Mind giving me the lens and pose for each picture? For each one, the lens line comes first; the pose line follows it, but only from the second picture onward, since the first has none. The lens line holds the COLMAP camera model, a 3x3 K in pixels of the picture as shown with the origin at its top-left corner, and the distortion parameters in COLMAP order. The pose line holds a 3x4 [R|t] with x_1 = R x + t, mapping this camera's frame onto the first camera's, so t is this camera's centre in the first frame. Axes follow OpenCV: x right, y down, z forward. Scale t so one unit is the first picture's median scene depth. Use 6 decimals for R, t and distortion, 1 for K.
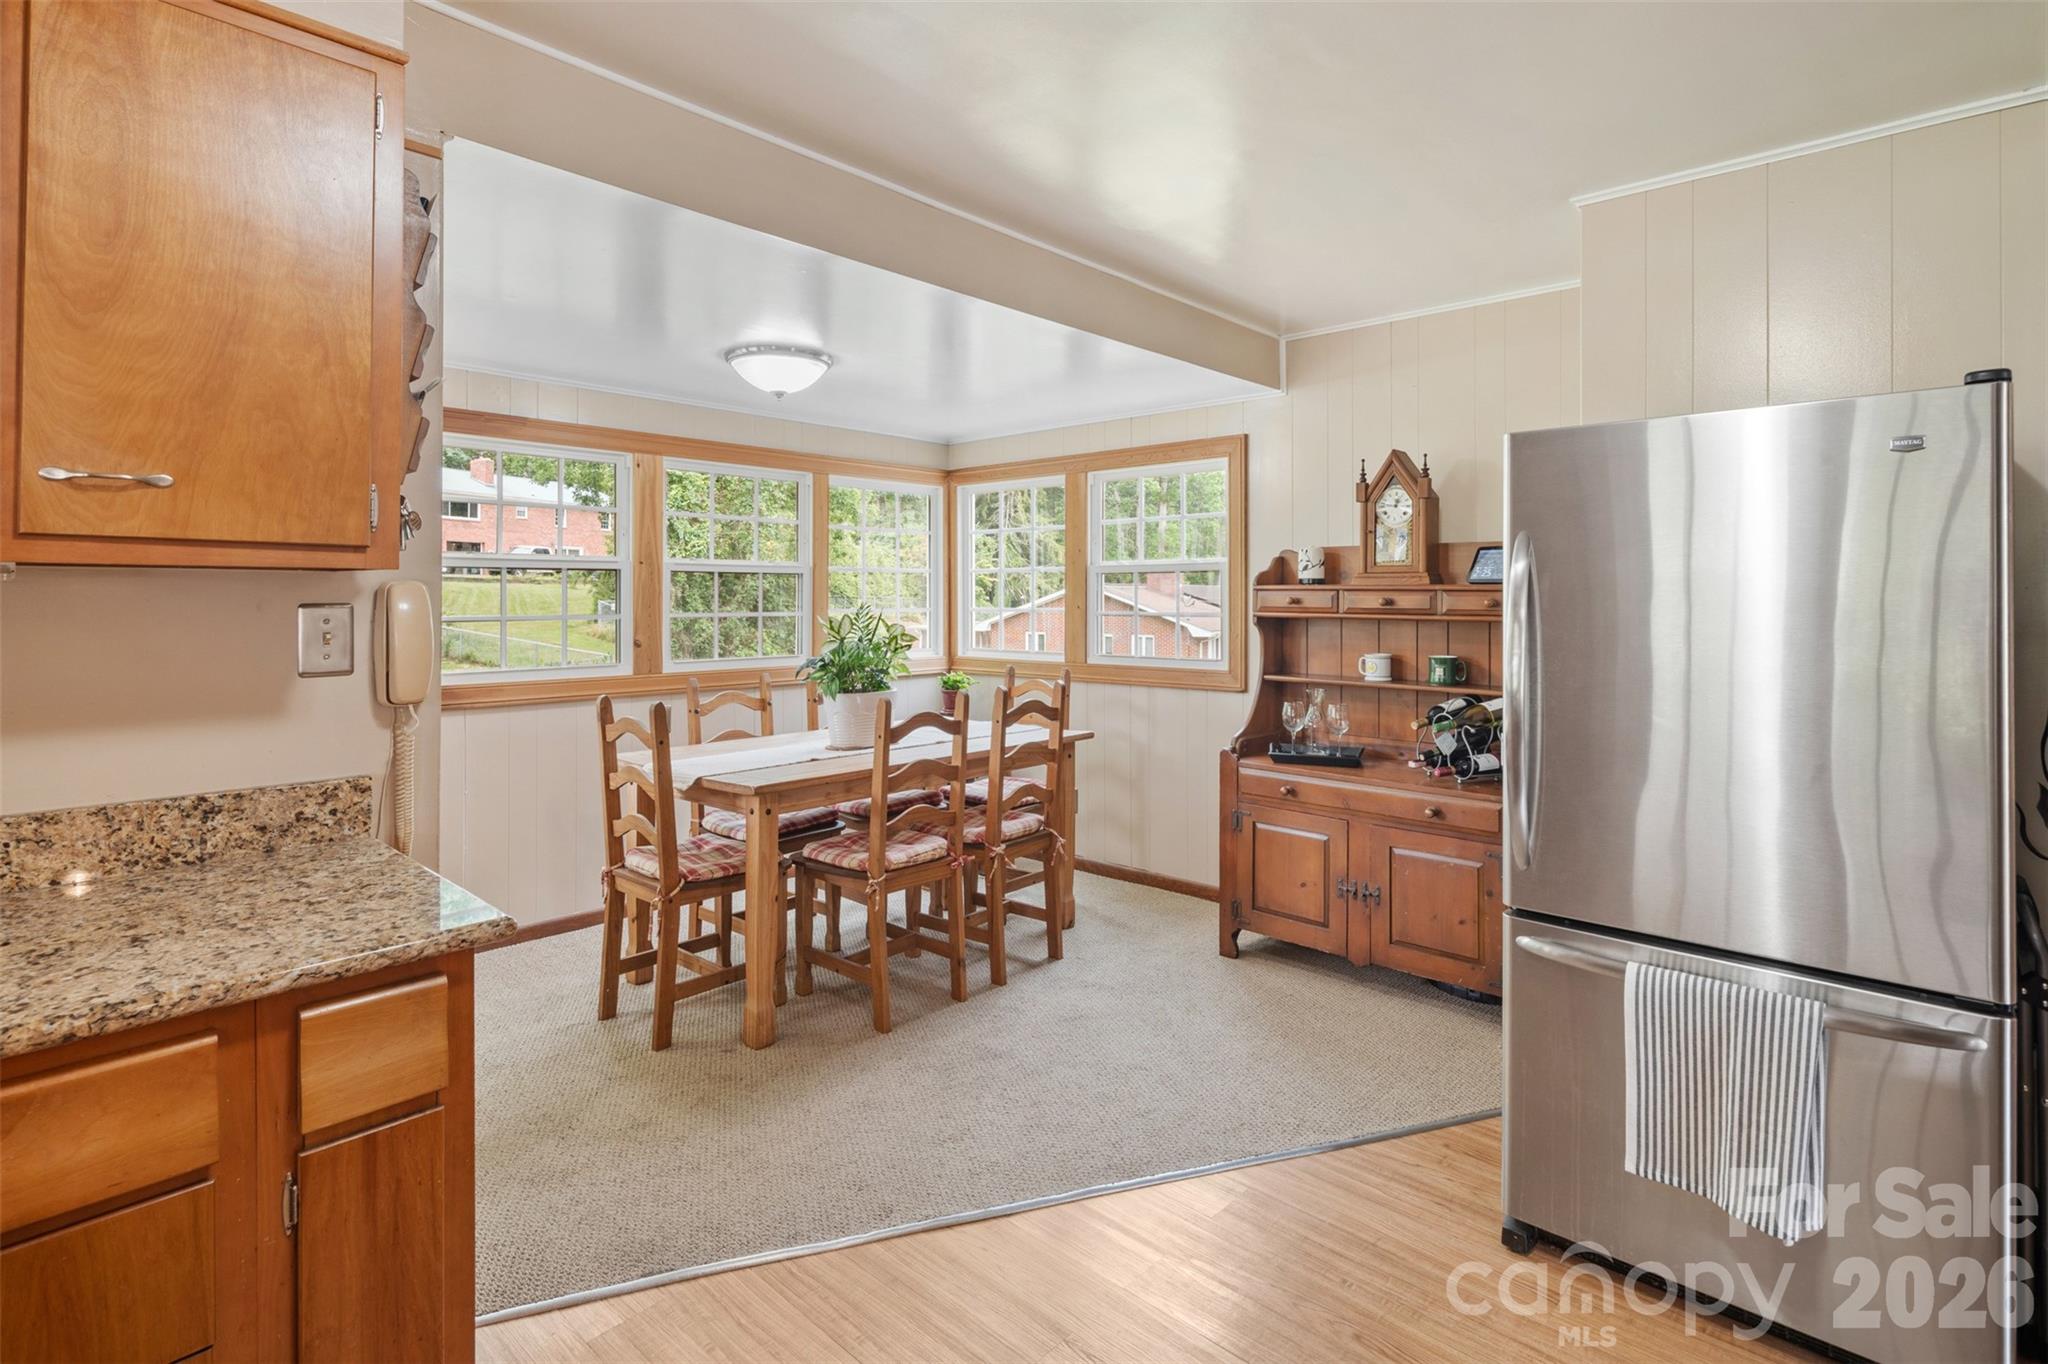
lens RADIAL K [[999.8, 0, 1024.0], [0, 999.8, 583.4], [0, 0, 1]] dist [0.002445, -0.004175]
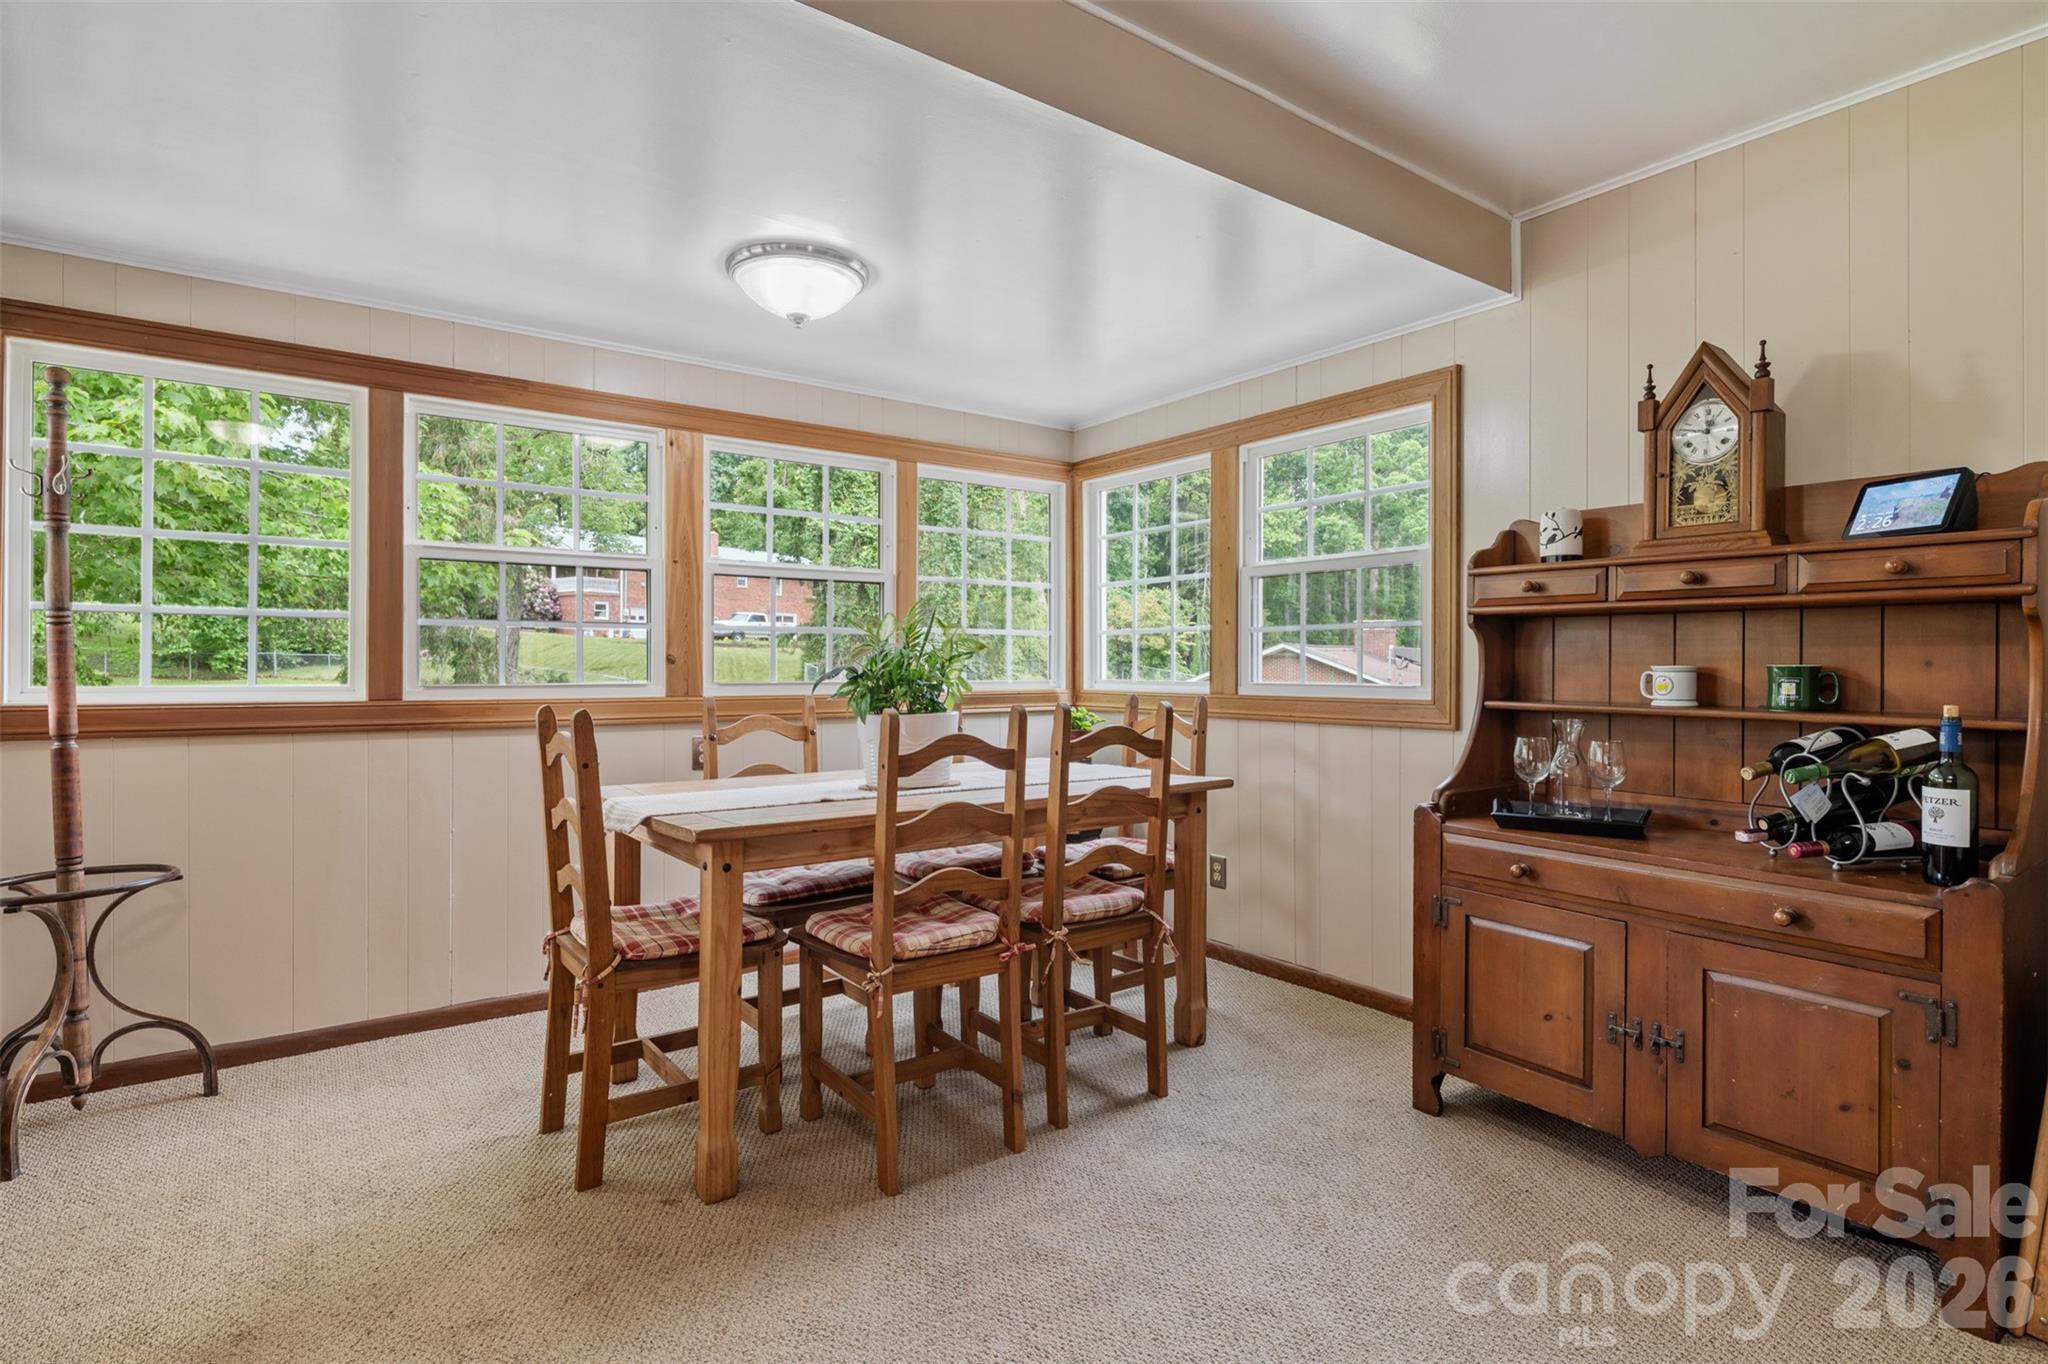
lens RADIAL K [[999.8, 0, 1018.7], [0, 999.8, 661.6], [0, 0, 1]] dist [0.002445, -0.004175]
pose [[0.979398, 0.001172, -0.201934, 0.073489], [0.001136, 0.999935, 0.011312, 0.063110], [0.201934, -0.011308, 0.979334, 0.295665]]
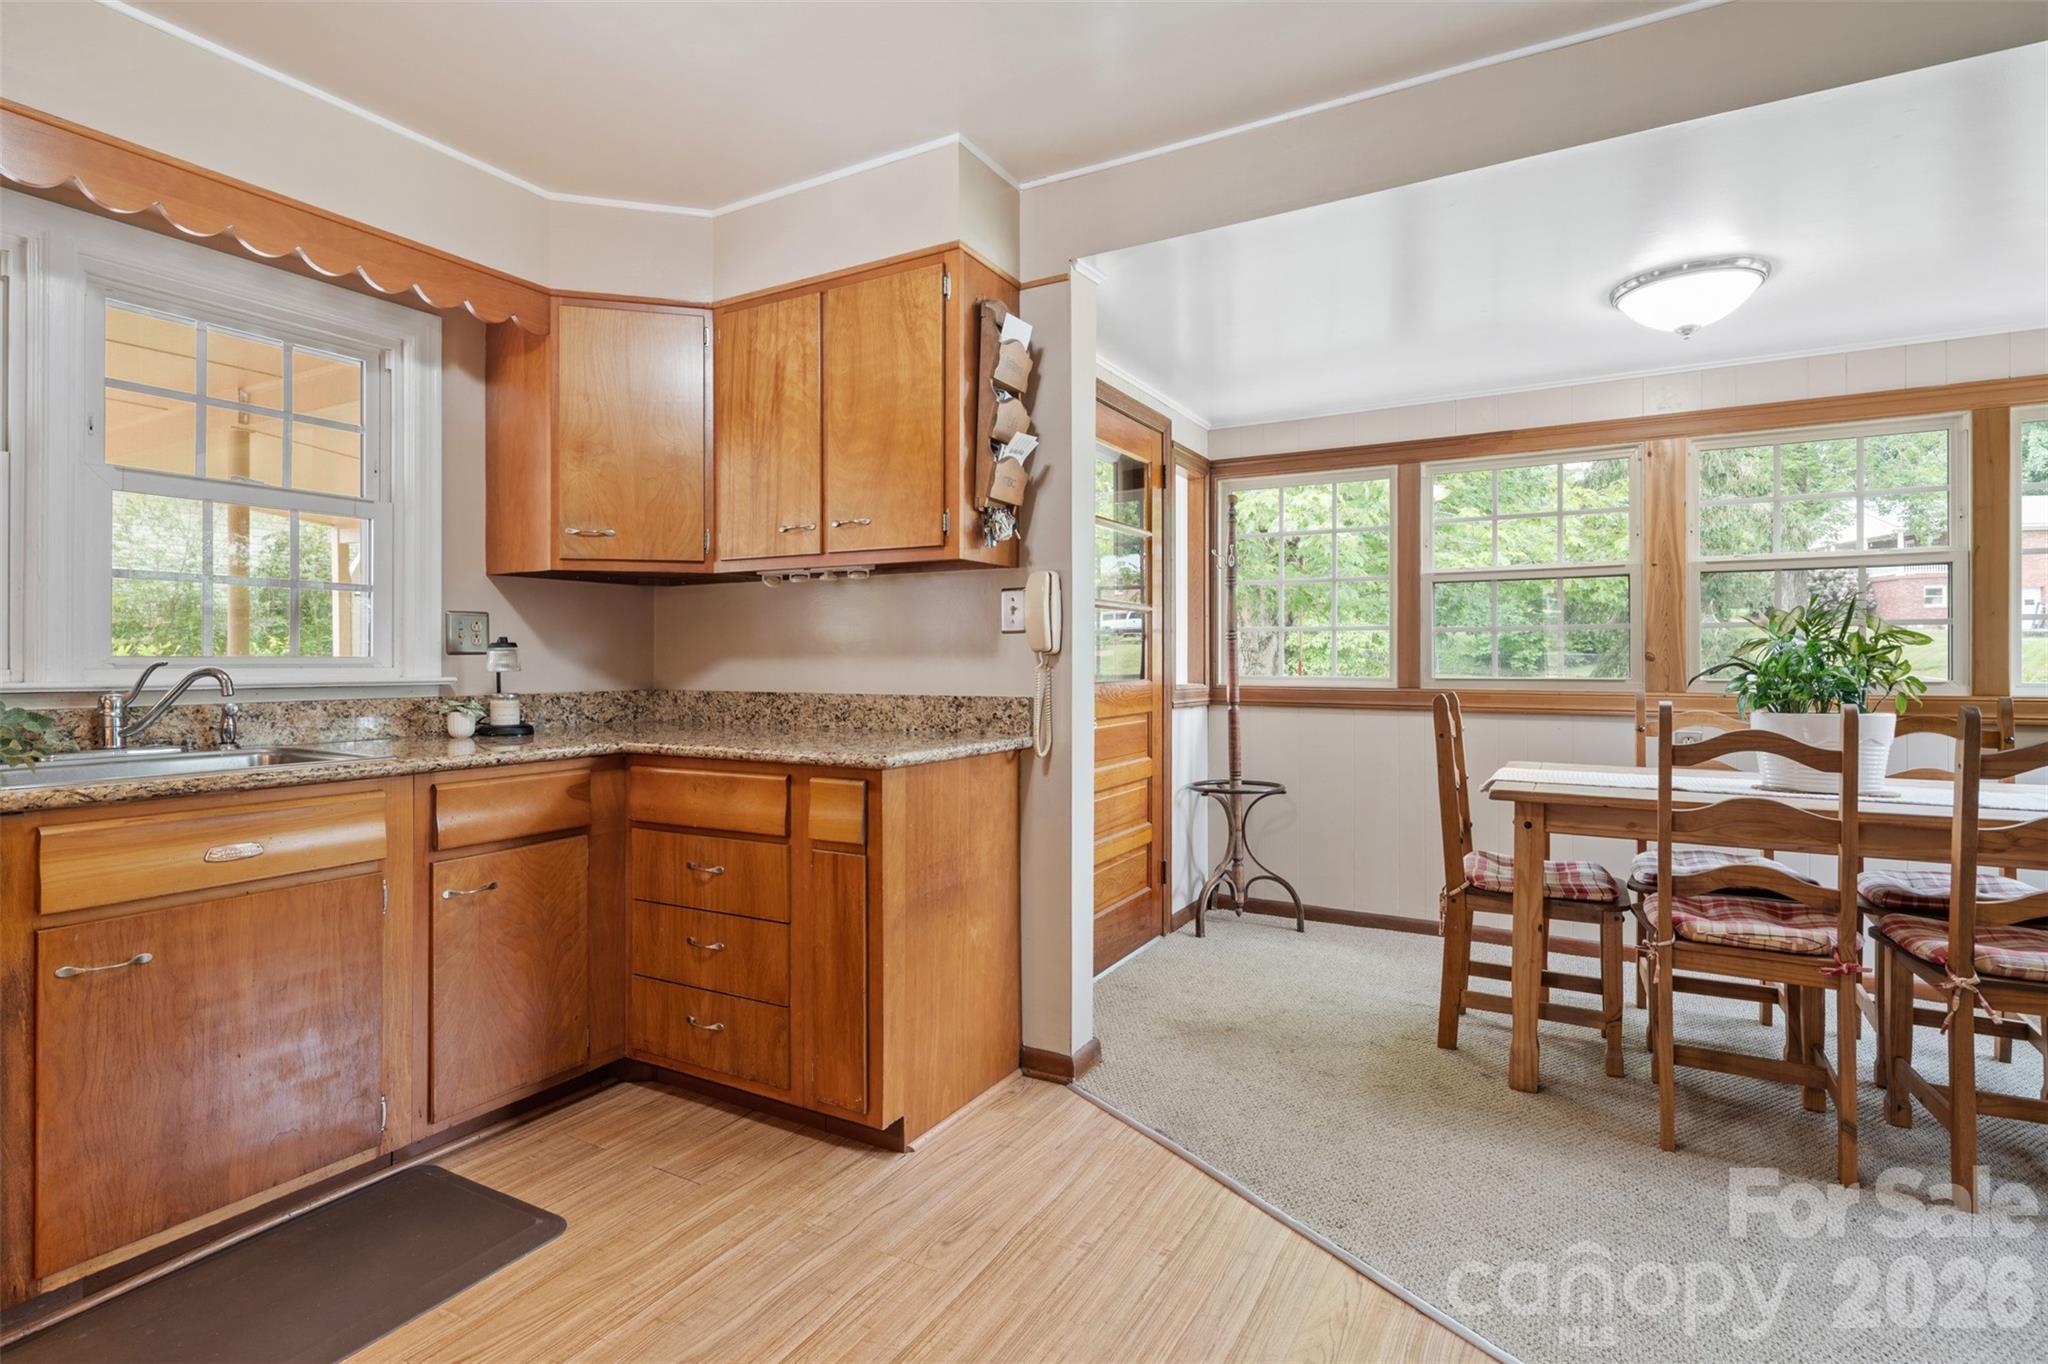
lens RADIAL K [[999.8, 0, 1005.6], [0, 999.8, 653.5], [0, 0, 1]] dist [0.002445, -0.004175]
pose [[0.209157, -0.008818, -0.977842, 0.421252], [0.013974, 0.999884, -0.006028, 0.064740], [0.977782, -0.012404, 0.209256, 0.312070]]
